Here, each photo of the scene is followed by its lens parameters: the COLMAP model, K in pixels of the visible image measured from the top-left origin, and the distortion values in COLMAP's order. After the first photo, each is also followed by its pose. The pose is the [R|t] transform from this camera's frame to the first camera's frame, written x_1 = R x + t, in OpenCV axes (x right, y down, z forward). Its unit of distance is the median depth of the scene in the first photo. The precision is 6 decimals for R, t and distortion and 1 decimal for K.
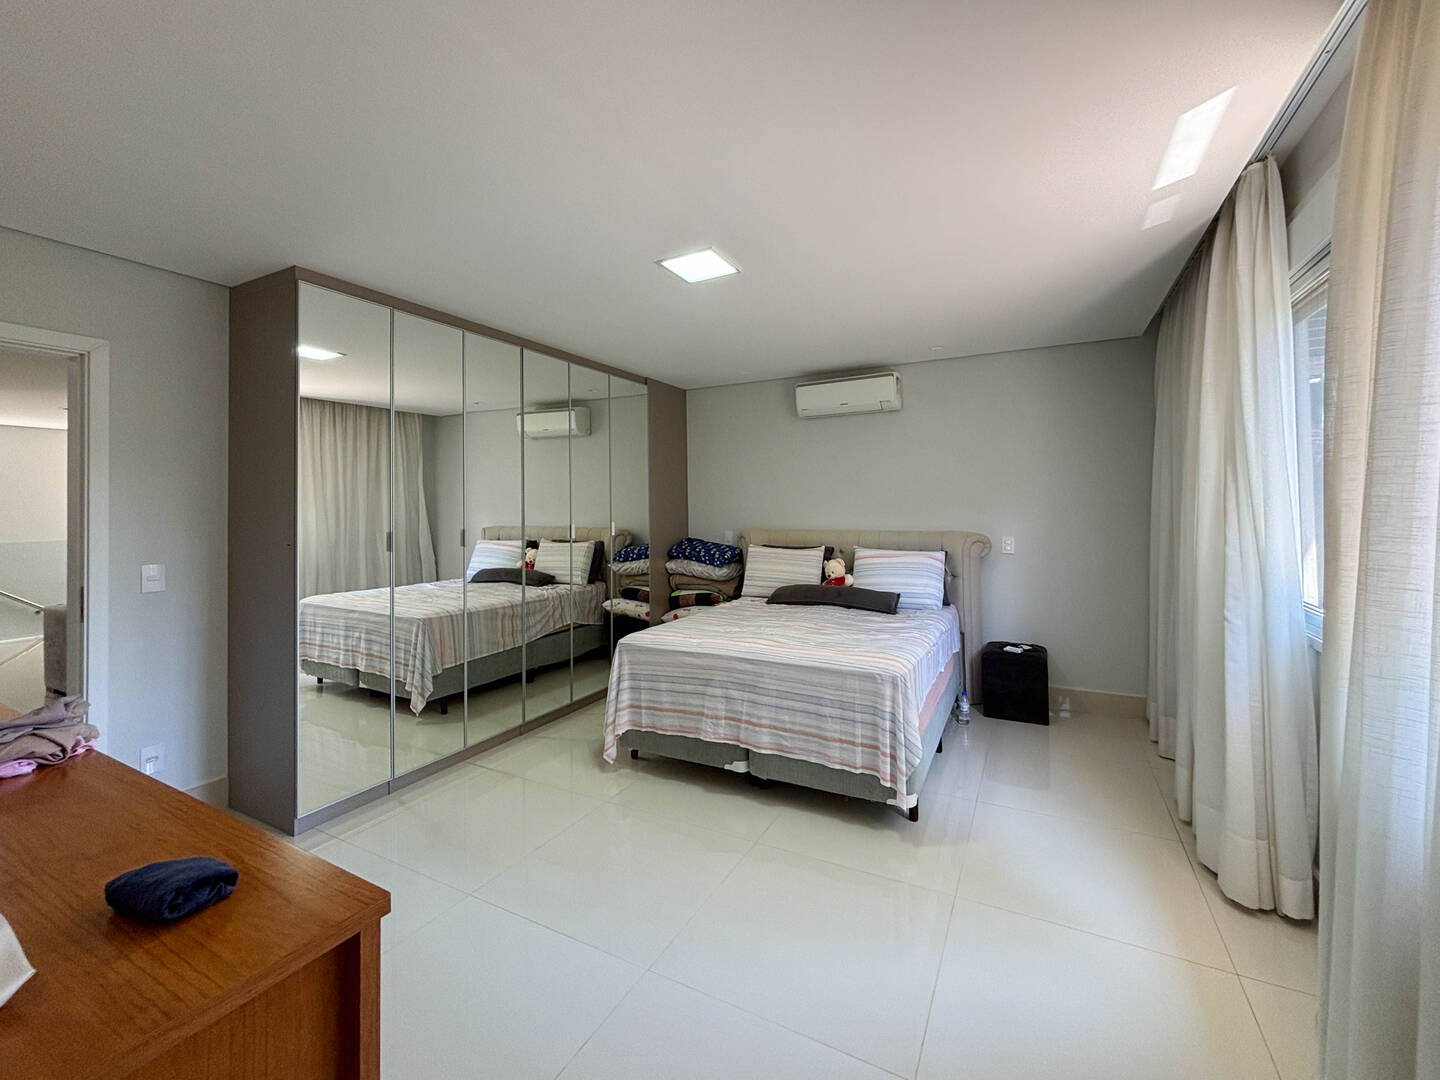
lens RADIAL K [[586.8, 0, 740.9], [0, 586.8, 537.4], [0, 0, 1]] dist [-0.029903, -0.000094]
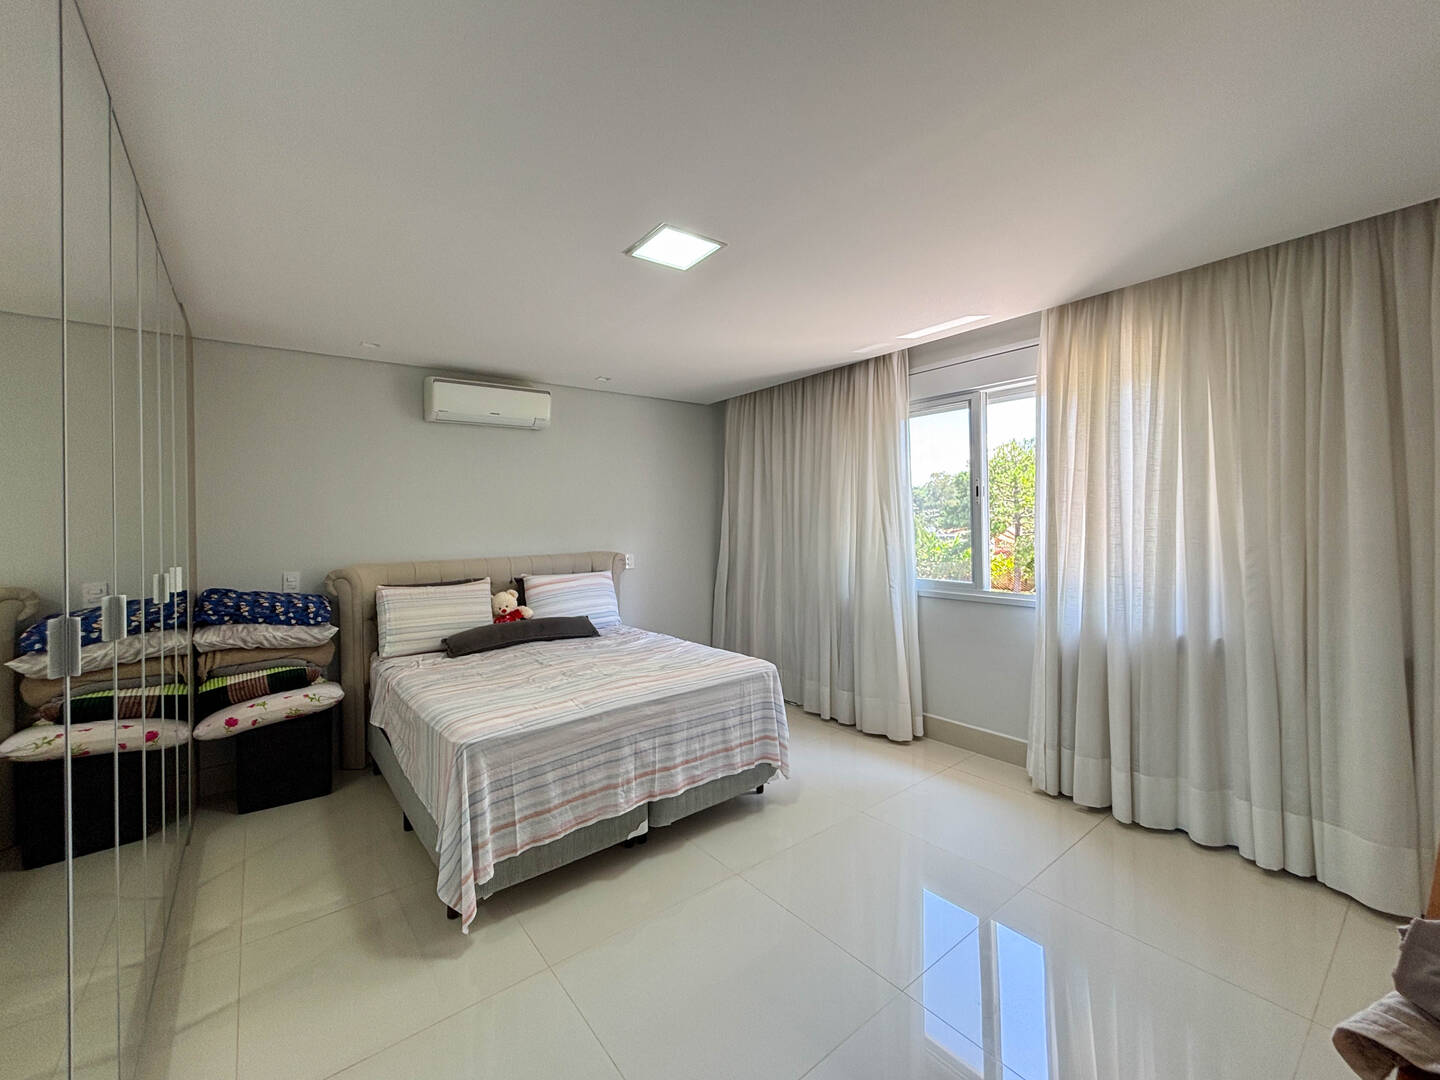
lens RADIAL K [[586.8, 0, 740.9], [0, 586.8, 537.4], [0, 0, 1]] dist [-0.029903, -0.000094]
pose [[0.406628, -0.032034, 0.913032, -0.681192], [0.064825, 0.997878, 0.006140, -0.034613], [-0.911291, 0.056690, 0.407841, 0.457925]]
